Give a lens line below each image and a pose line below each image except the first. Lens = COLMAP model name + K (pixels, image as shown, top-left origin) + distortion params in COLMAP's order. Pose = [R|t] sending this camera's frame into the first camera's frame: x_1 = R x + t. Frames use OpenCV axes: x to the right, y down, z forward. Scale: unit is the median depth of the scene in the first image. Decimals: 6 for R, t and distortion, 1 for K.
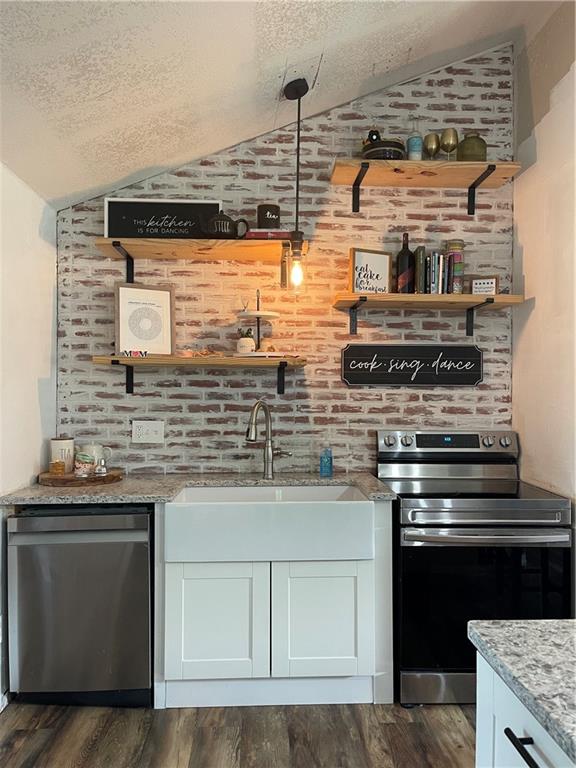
lens RADIAL K [[590.8, 0, 288.0], [0, 590.8, 385.2], [0, 0, 1]] dist [0.047047, -0.010015]
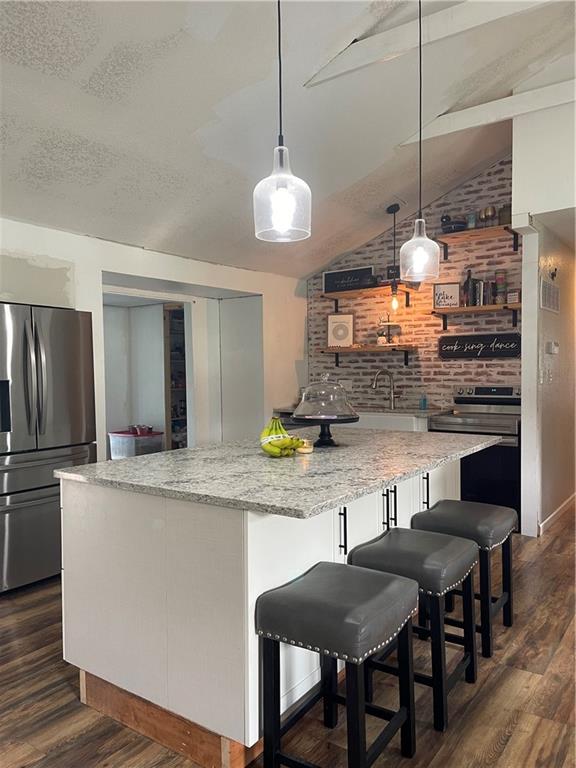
lens RADIAL K [[590.8, 0, 289.2], [0, 590.8, 383.2], [0, 0, 1]] dist [0.047047, -0.010015]
pose [[0.773795, -0.000610, -0.633436, 0.874034], [0.028876, 0.998994, 0.034313, -0.003581], [0.632778, -0.044843, 0.773034, -0.659362]]
